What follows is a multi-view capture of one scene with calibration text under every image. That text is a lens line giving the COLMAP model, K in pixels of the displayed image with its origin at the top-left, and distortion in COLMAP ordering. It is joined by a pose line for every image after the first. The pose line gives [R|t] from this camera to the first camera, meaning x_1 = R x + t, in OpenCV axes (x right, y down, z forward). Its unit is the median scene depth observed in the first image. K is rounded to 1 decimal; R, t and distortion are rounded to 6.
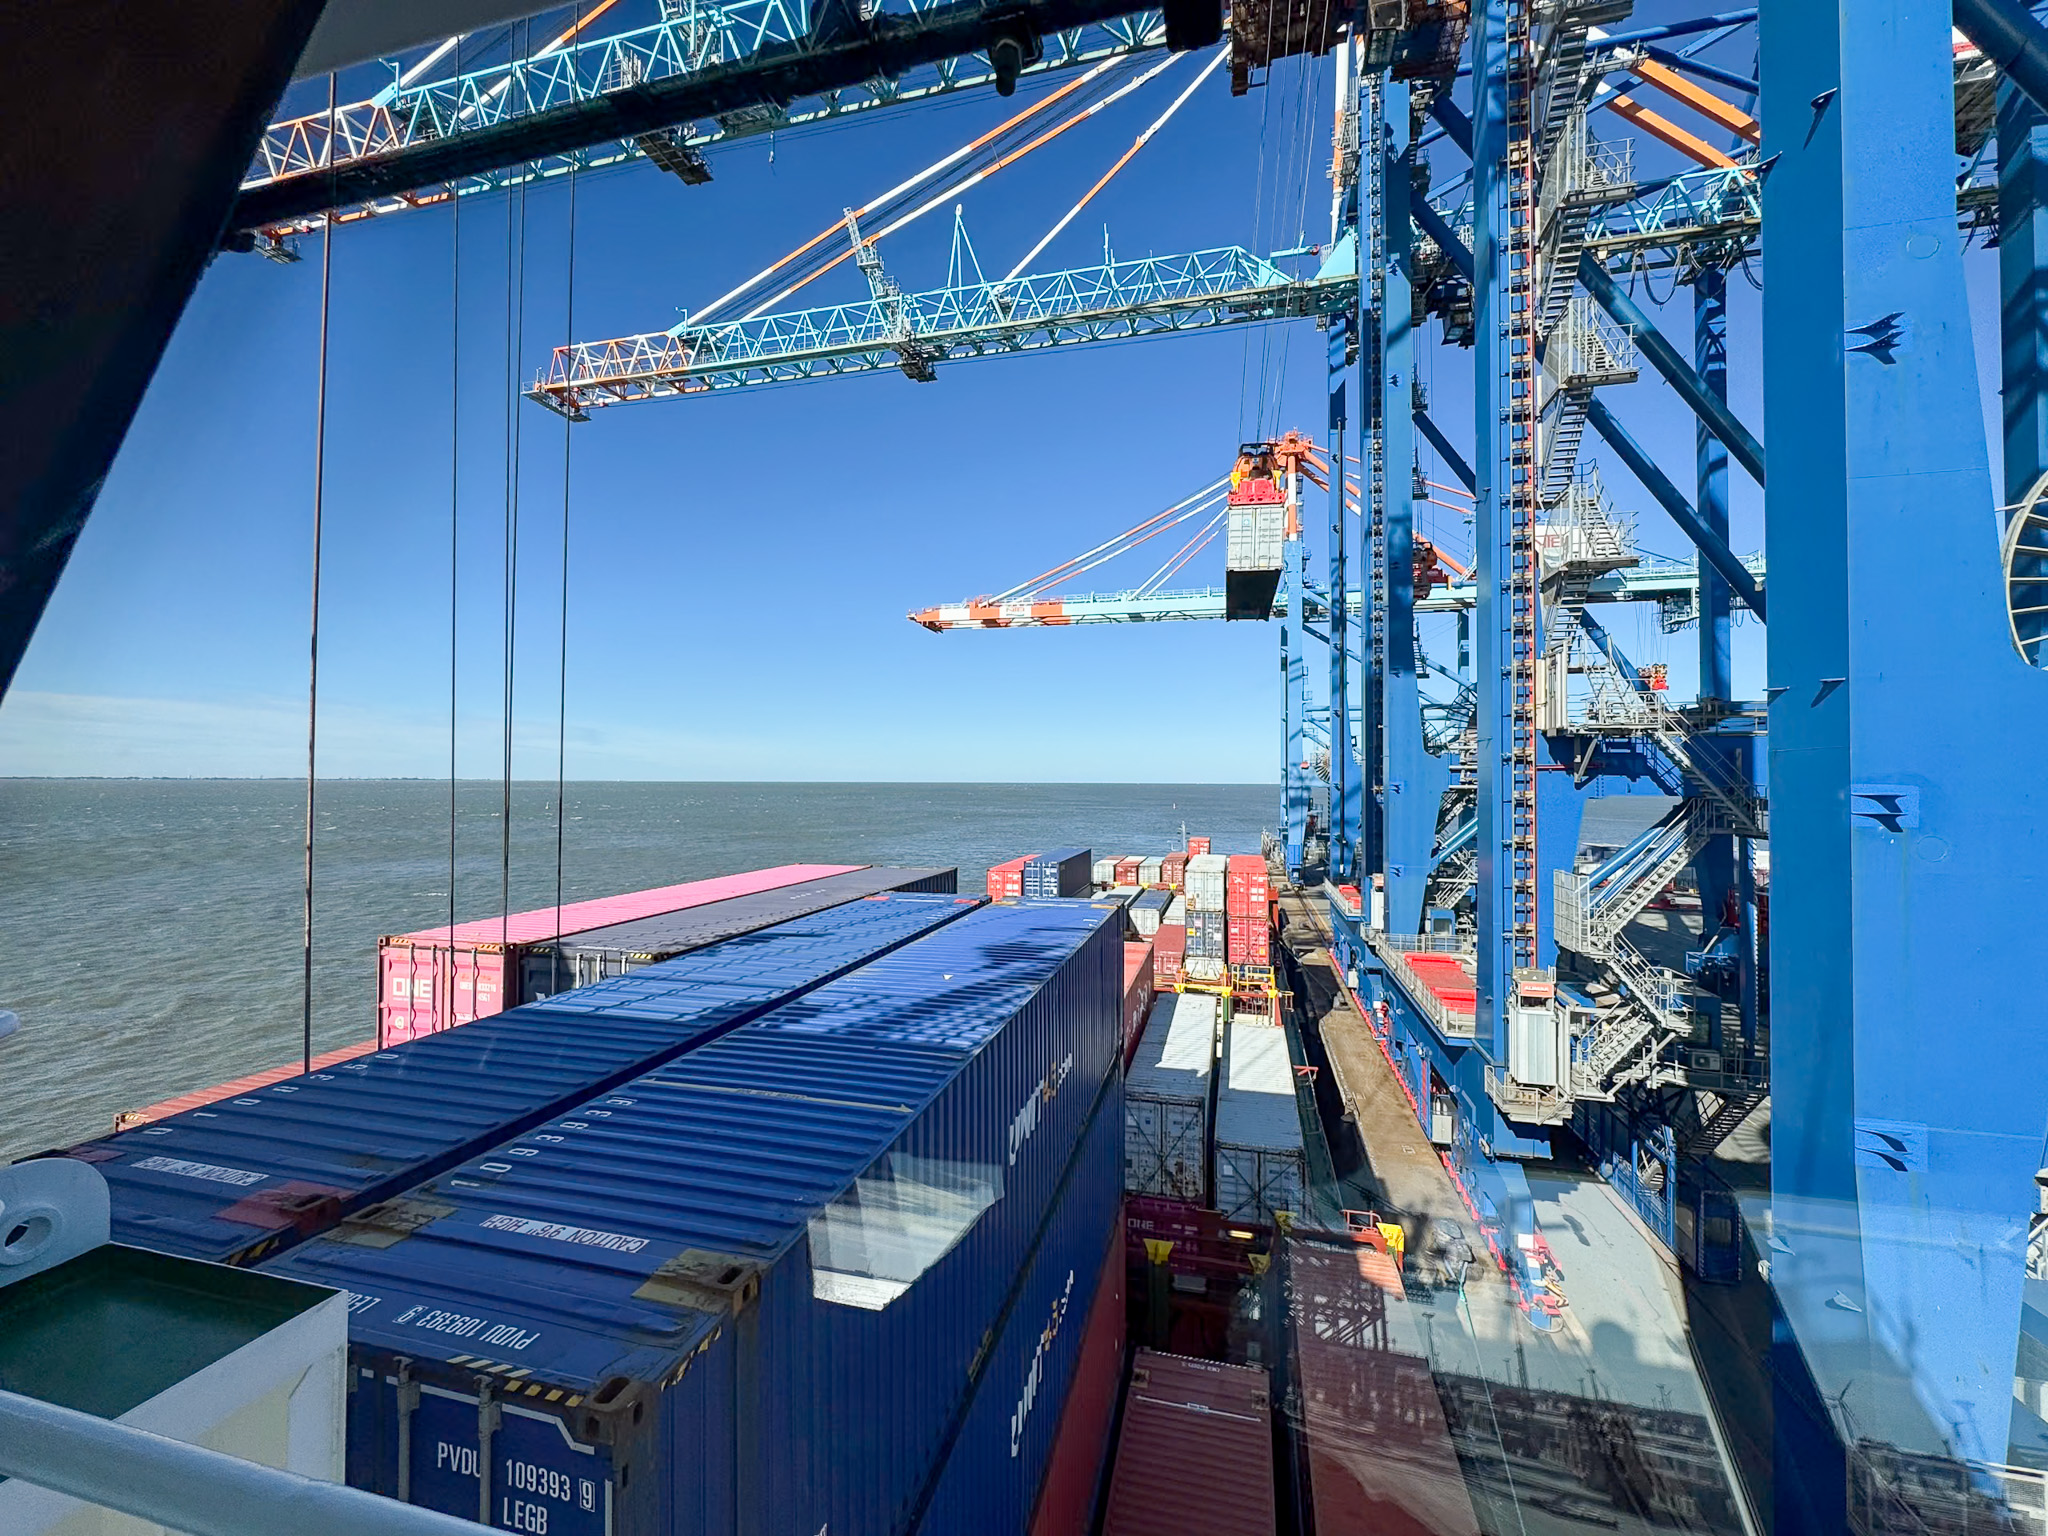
lens RADIAL K [[829.2, 0, 1024.0], [0, 829.2, 768.0], [0, 0, 1]] dist [-0.000942, -0.000117]
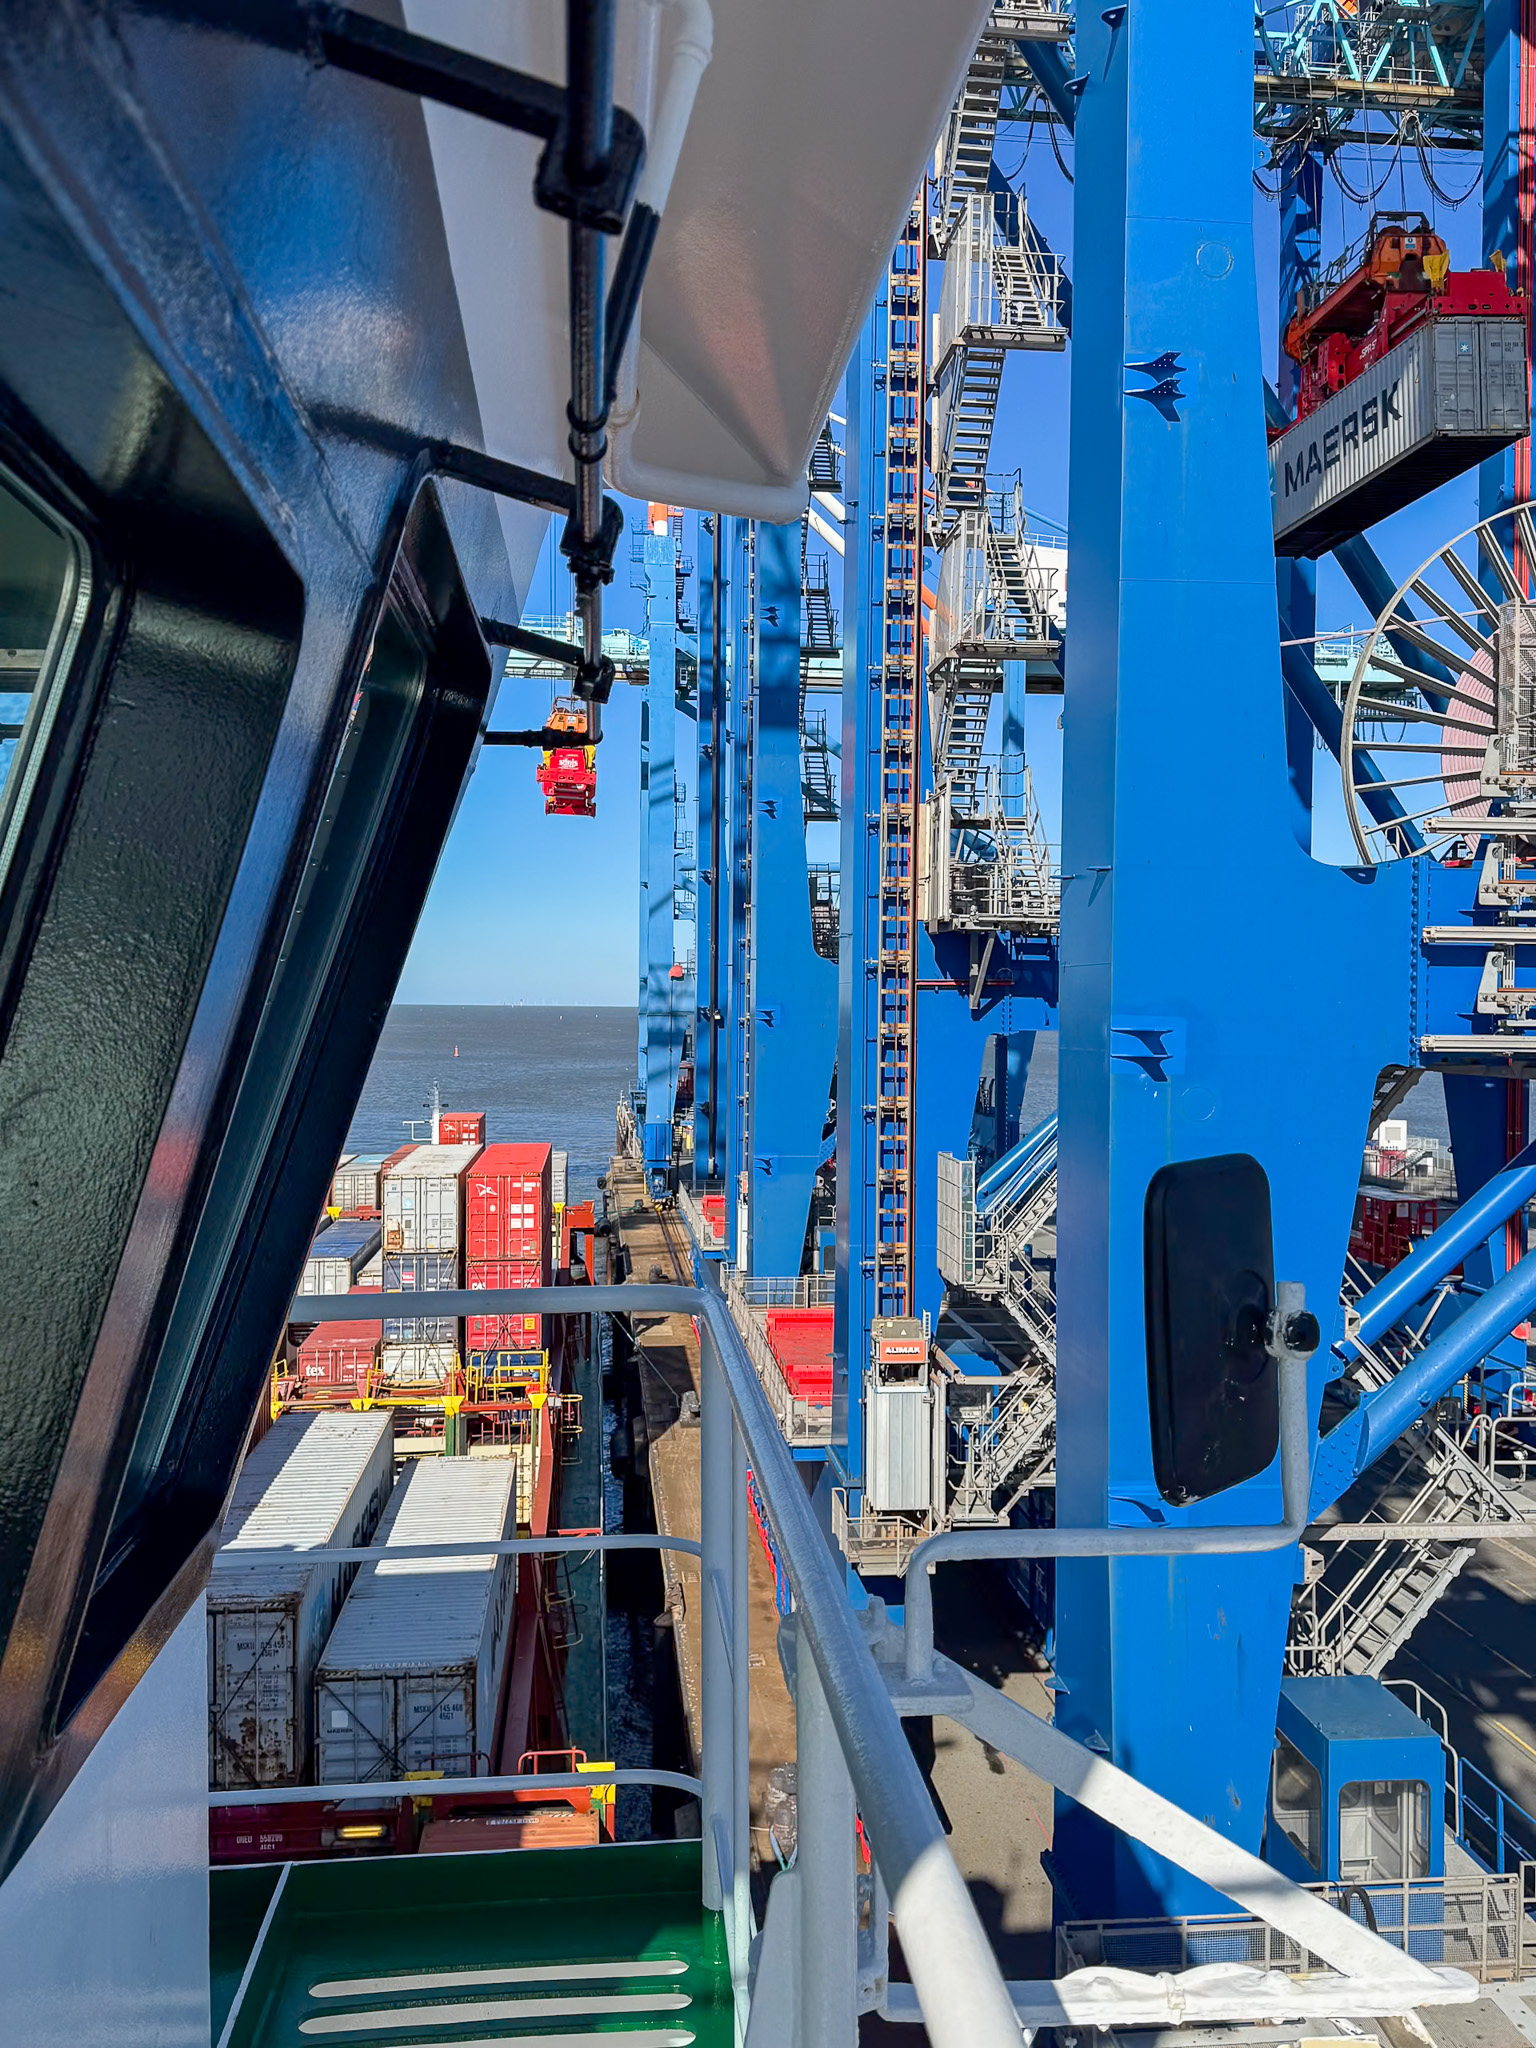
lens RADIAL K [[1685.8, 0, 768.0], [0, 1685.8, 1024.0], [0, 0, 1]] dist [0.162637, -0.288447]
pose [[0.936286, 0.002571, 0.351229, 0.087576], [-0.013318, 0.999514, 0.028186, -0.004880], [-0.350986, -0.031068, 0.935865, -0.111536]]
